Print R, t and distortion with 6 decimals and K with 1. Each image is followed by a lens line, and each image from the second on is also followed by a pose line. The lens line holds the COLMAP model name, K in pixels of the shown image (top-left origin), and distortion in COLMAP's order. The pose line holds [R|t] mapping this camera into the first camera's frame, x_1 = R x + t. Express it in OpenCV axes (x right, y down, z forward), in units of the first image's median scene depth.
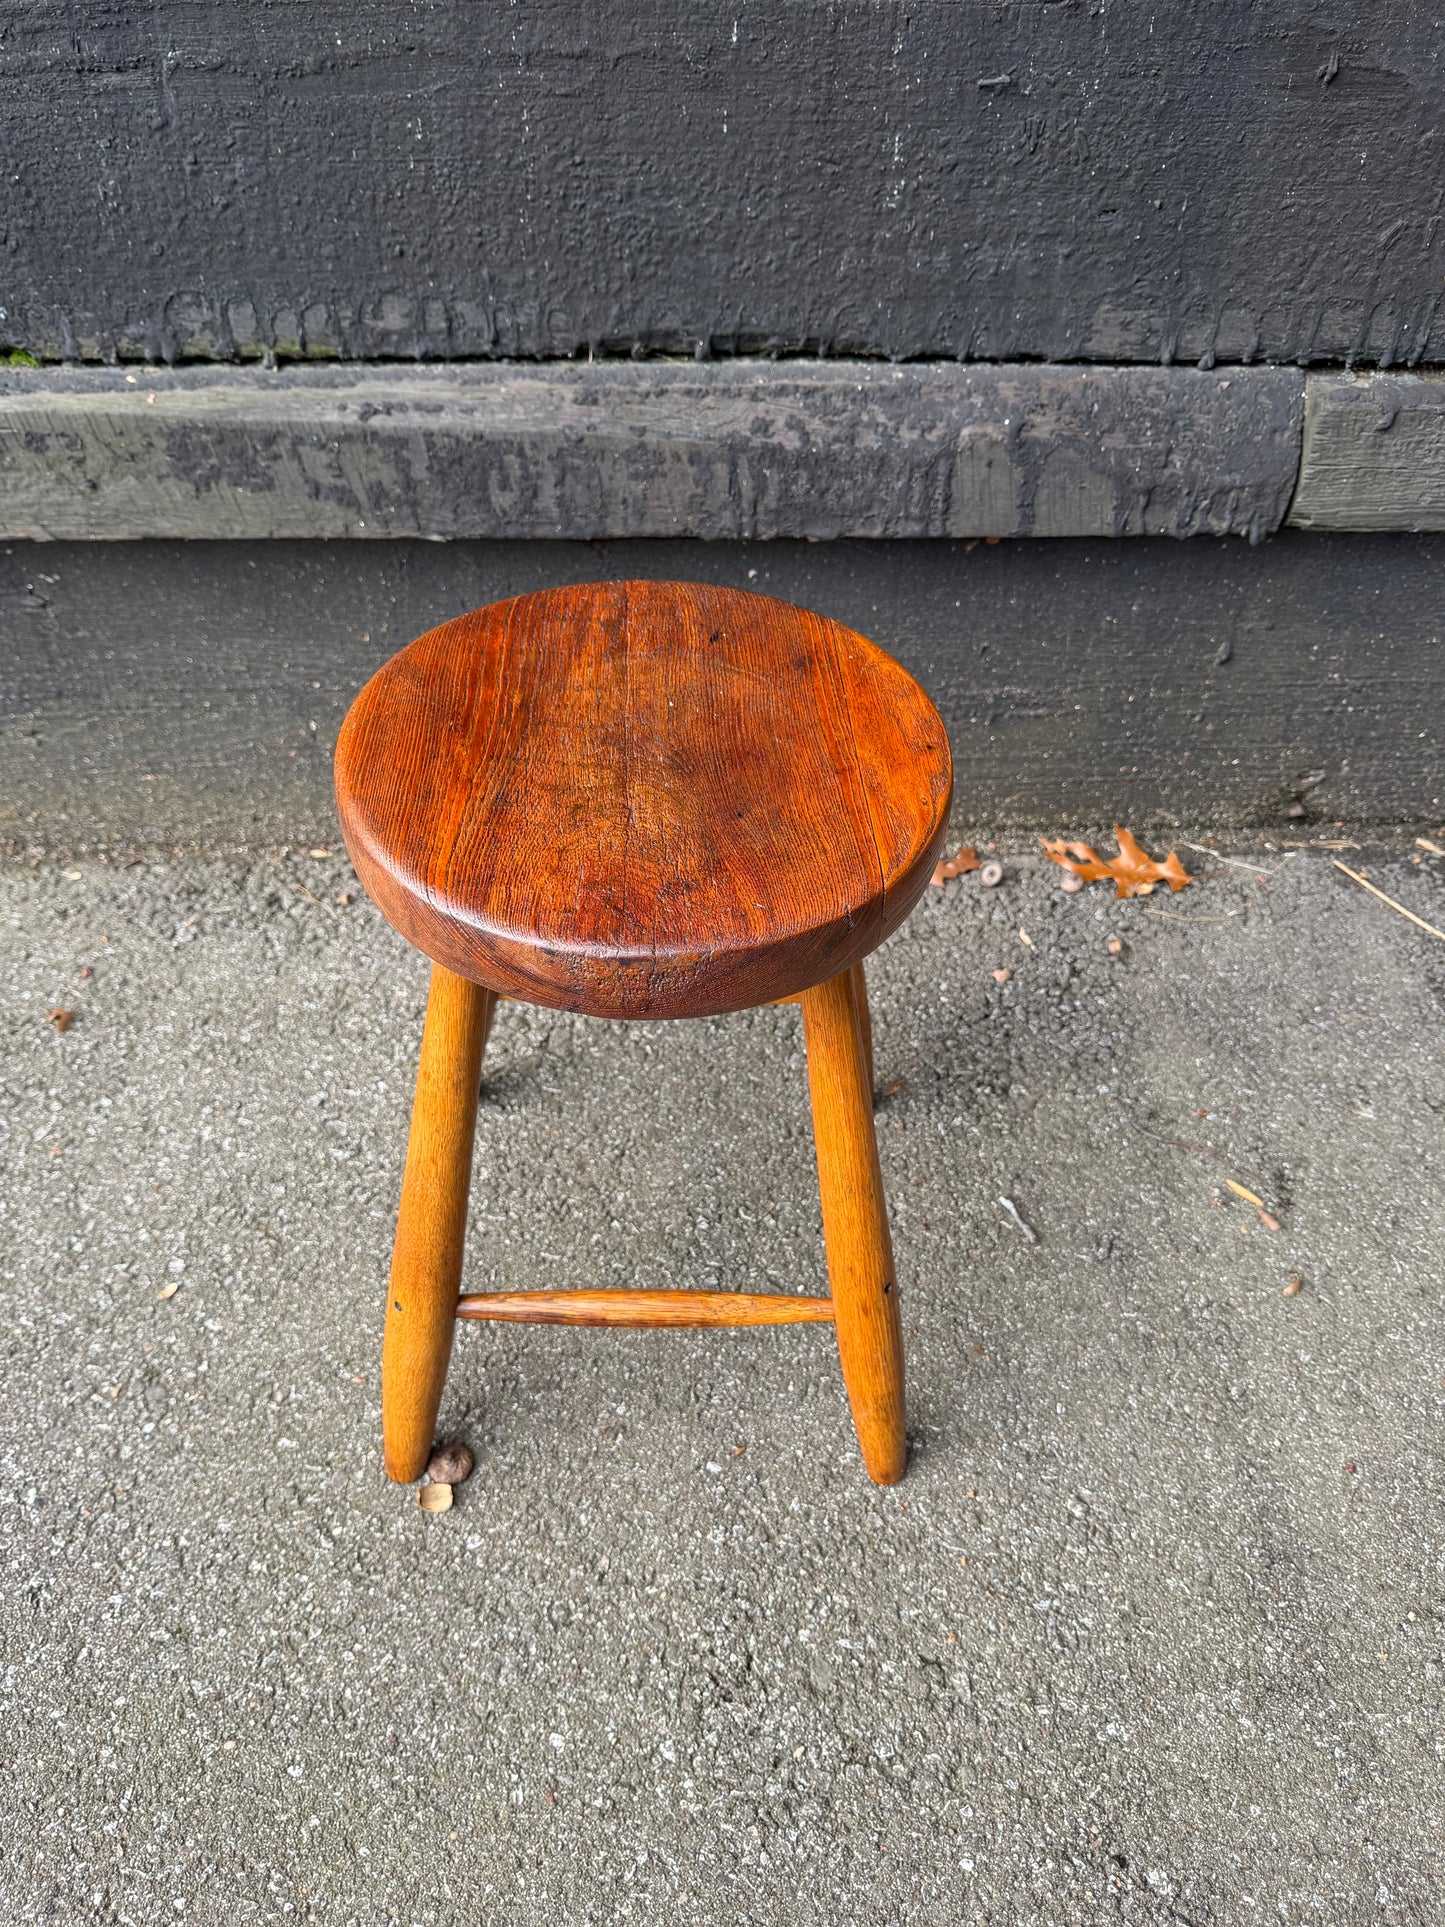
lens RADIAL K [[1366.0, 0, 726.0], [0, 1366.0, 972.2], [0, 0, 1]] dist [0.113915, -0.252105]
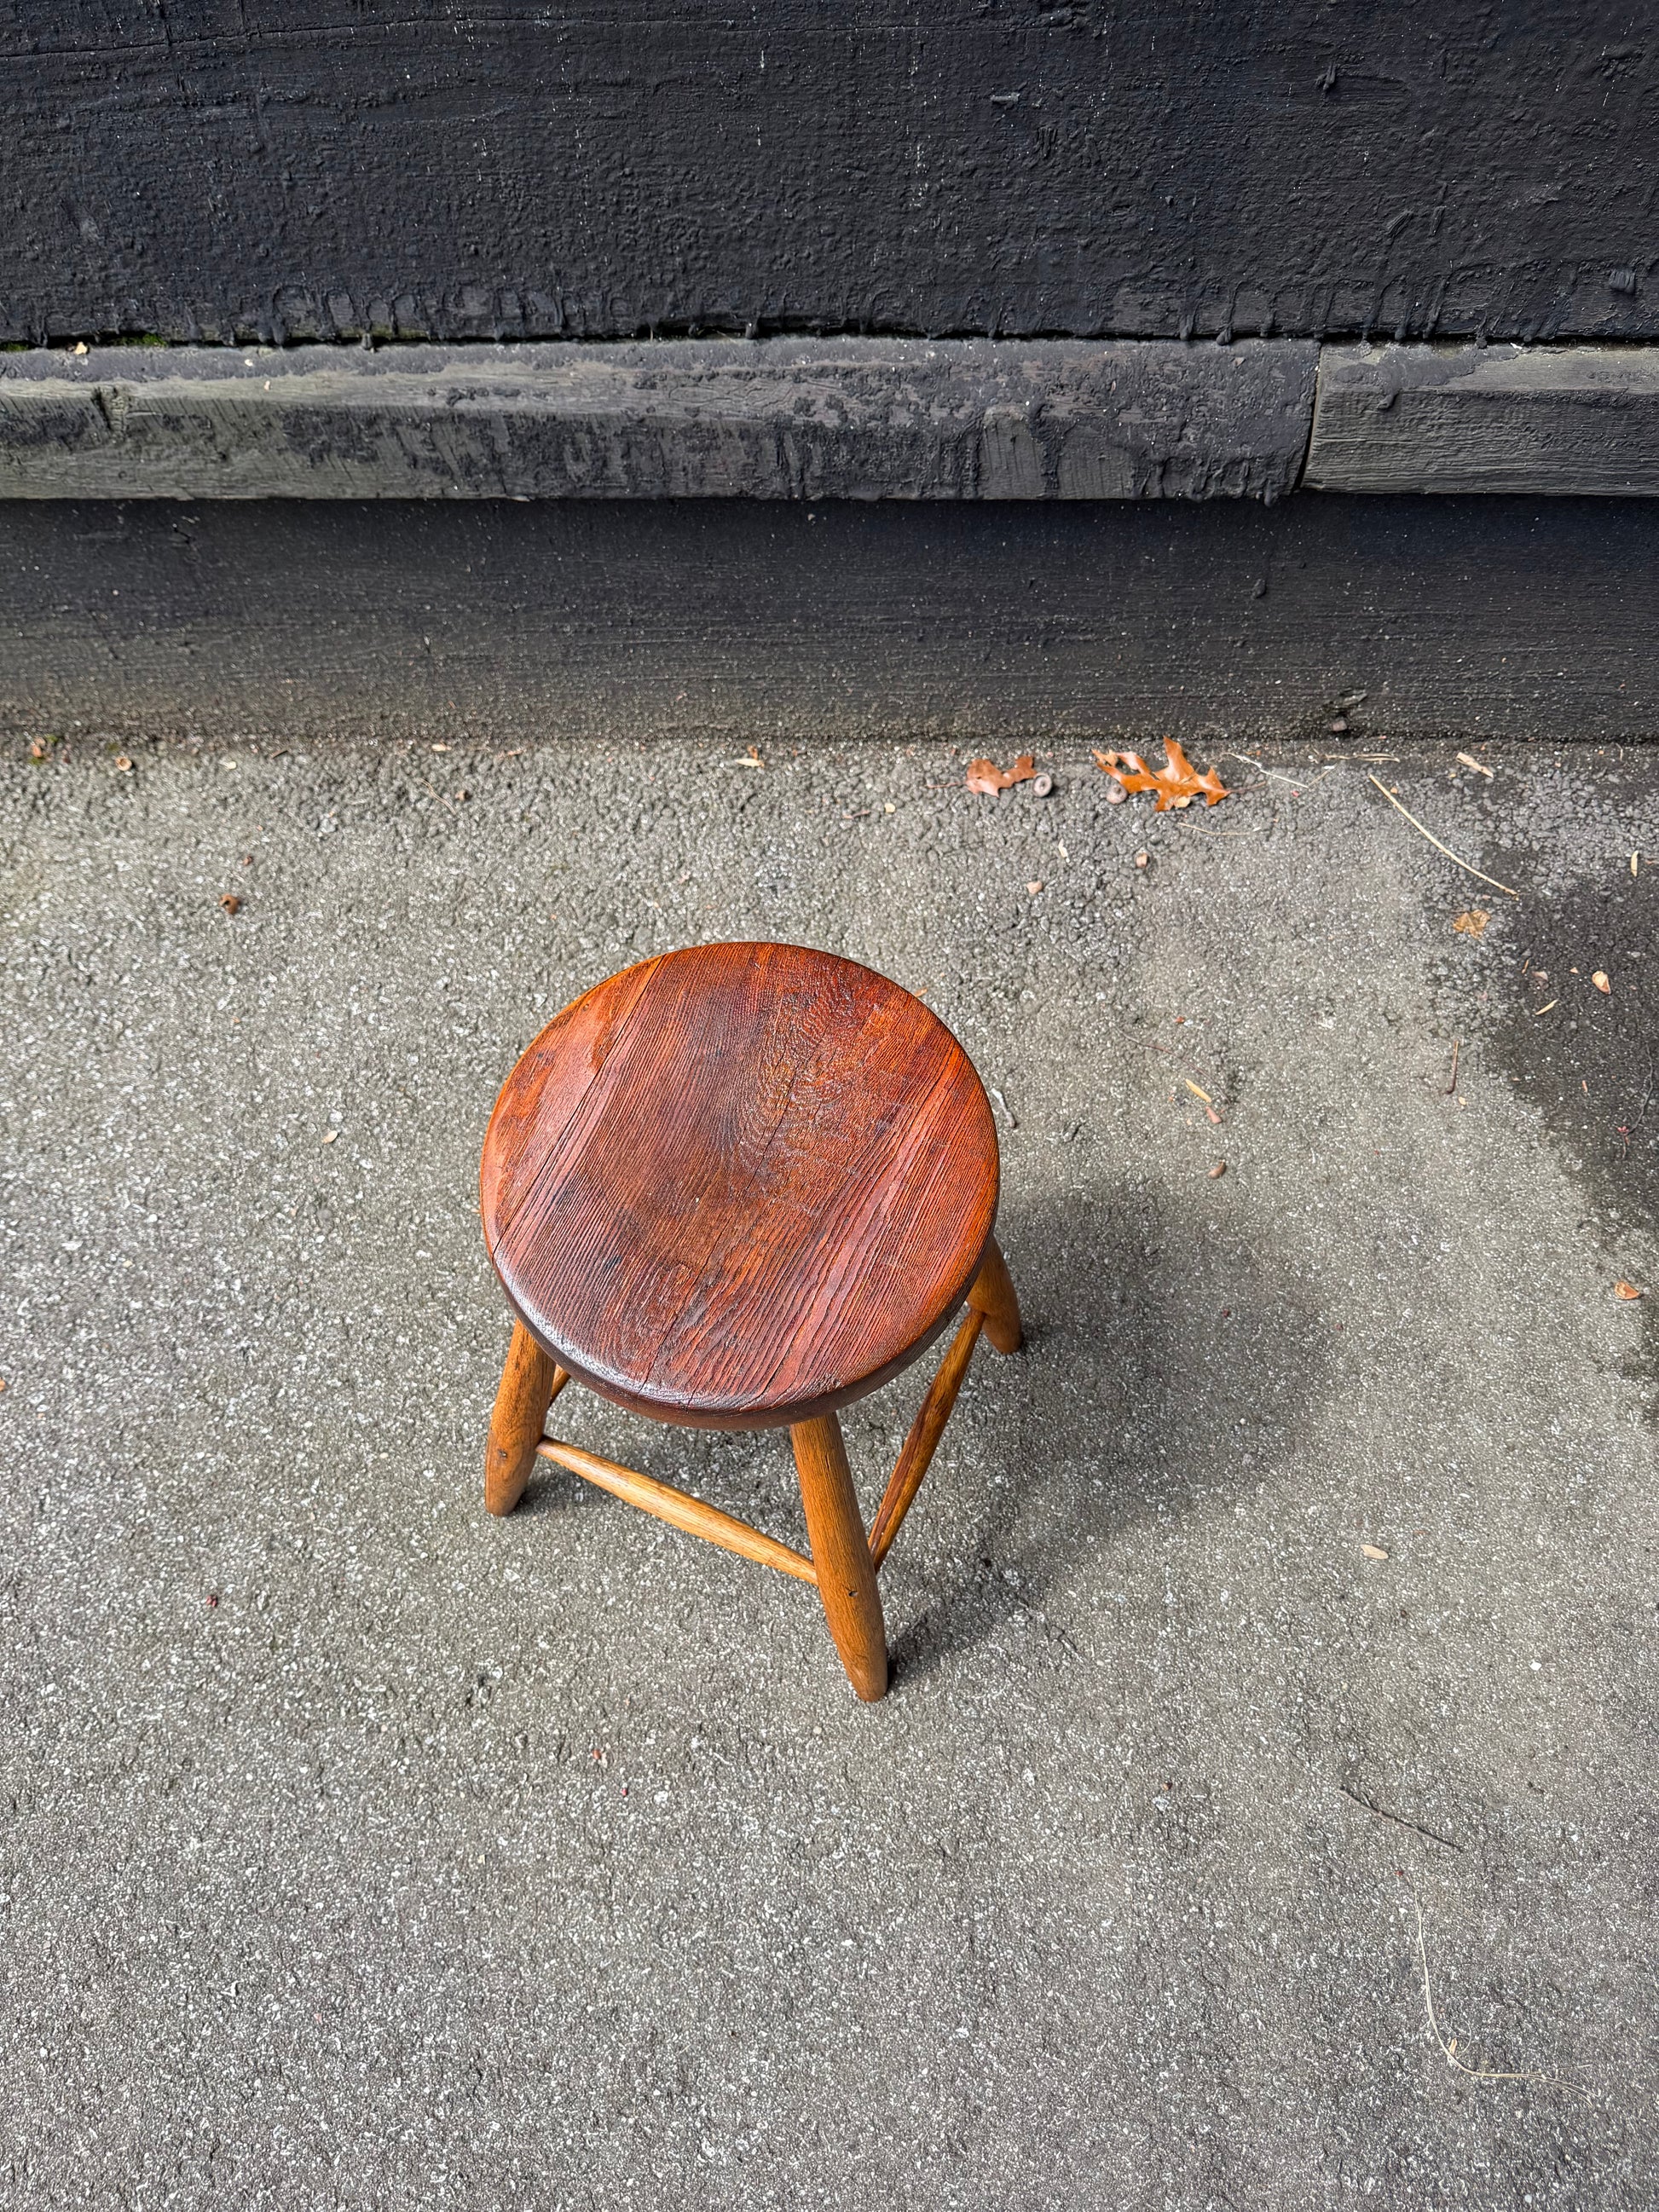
lens RADIAL K [[1555.2, 0, 839.1], [0, 1555.2, 1107.4], [0, 0, 1]] dist [0.147828, -0.302072]
pose [[0.996538, 0.042812, -0.071273, 0.167190], [-0.023387, 0.966964, 0.253838, -0.172677], [0.079786, -0.251292, 0.964617, -0.360213]]
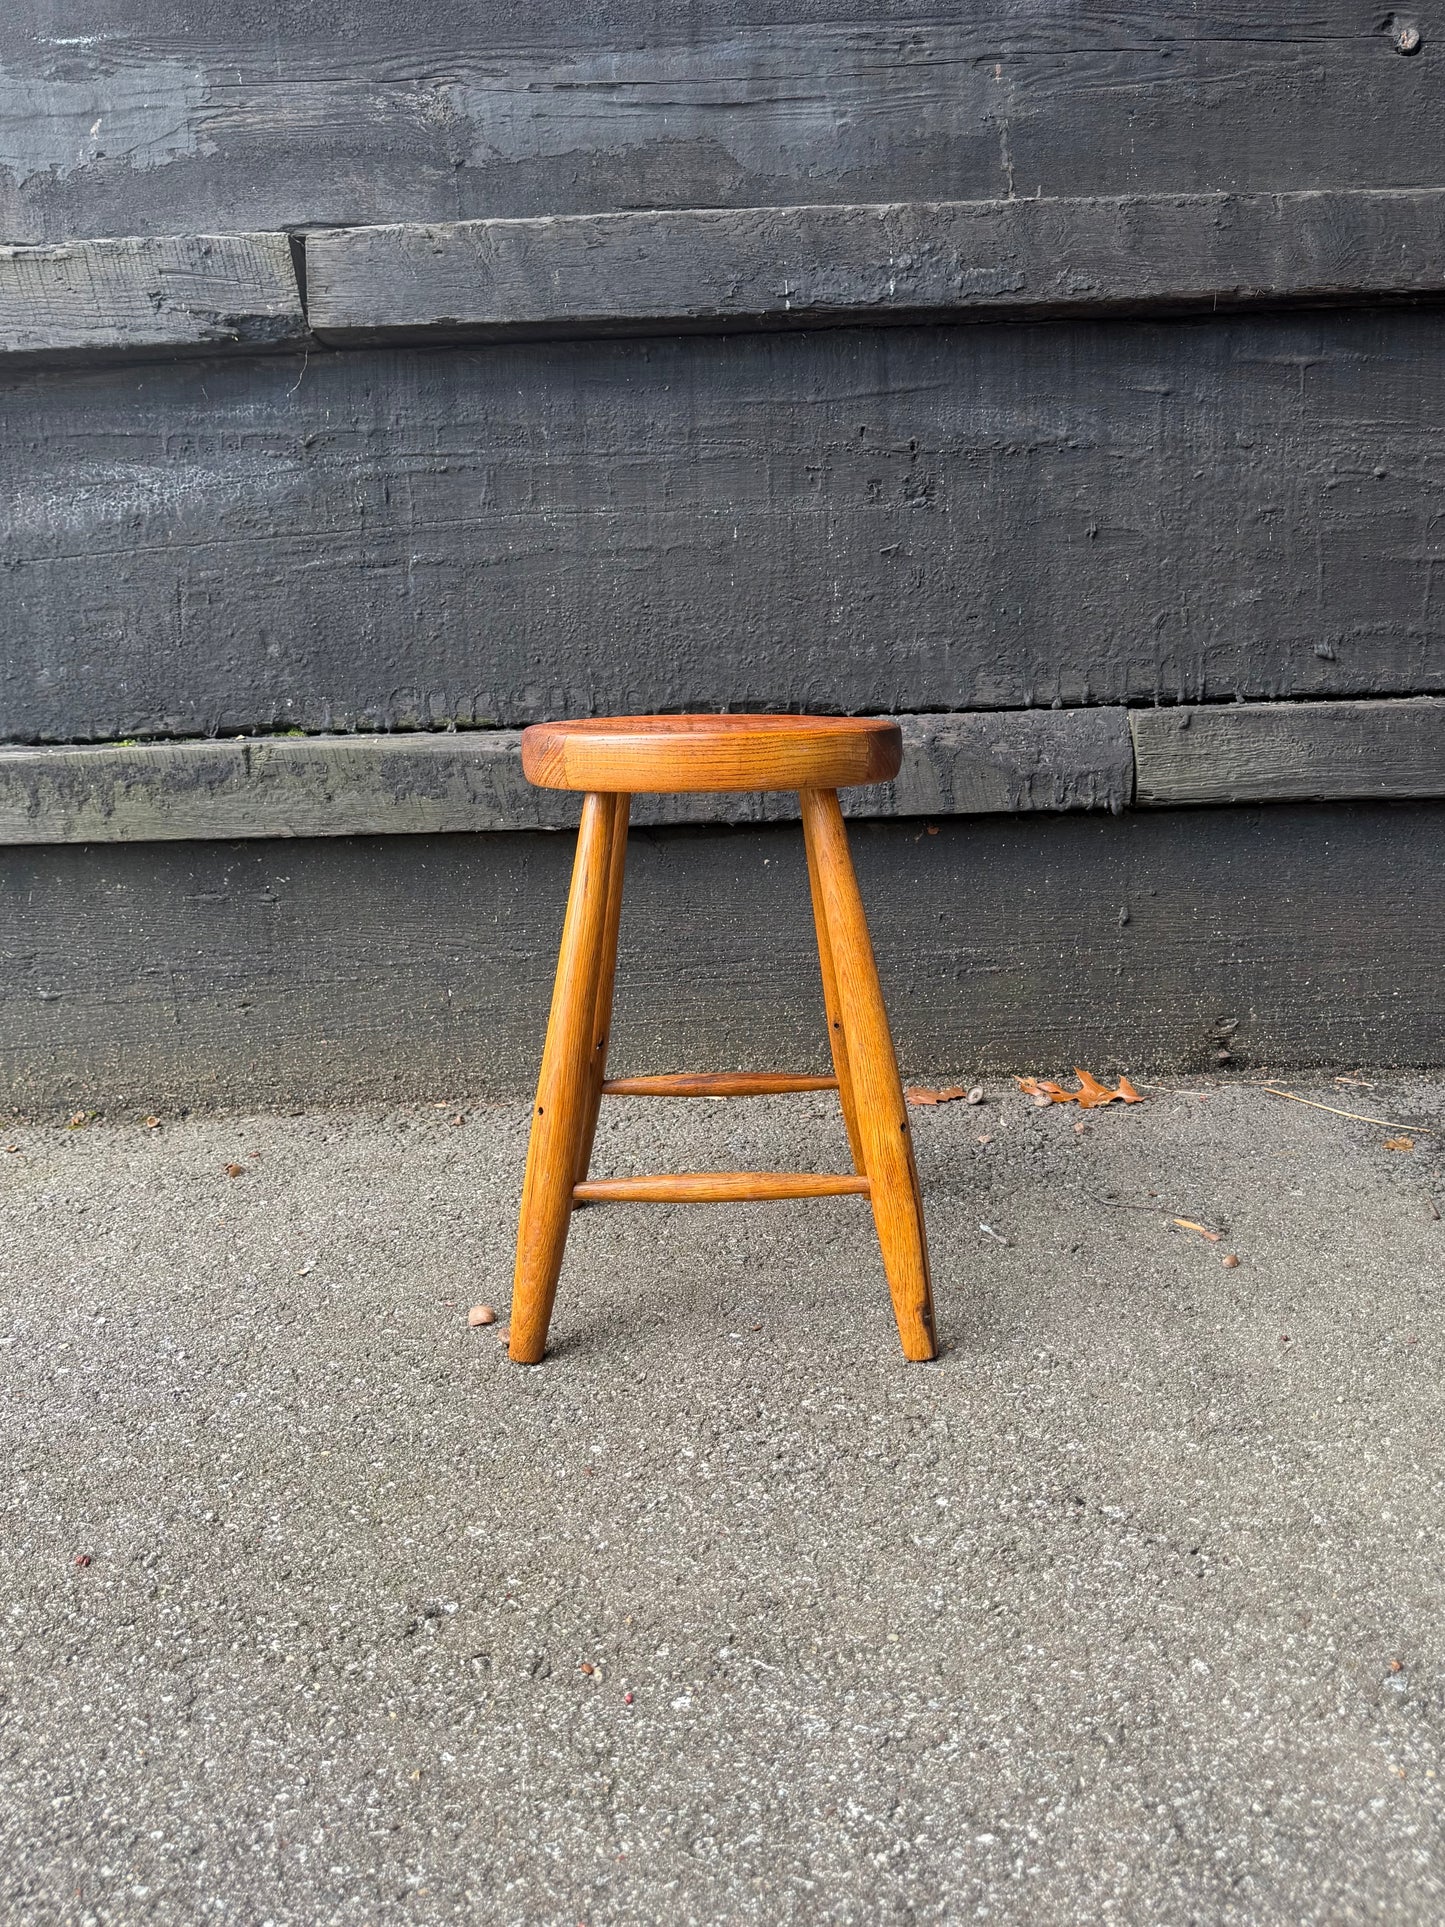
lens RADIAL K [[1439.8, 0, 722.5], [0, 1439.8, 963.5], [0, 0, 1]] dist [0.107621, -0.174475]
pose [[0.997016, -0.049722, -0.059041, 0.062463], [0.008957, 0.834248, -0.551317, 0.687154], [0.076668, 0.549143, 0.832204, -0.205948]]
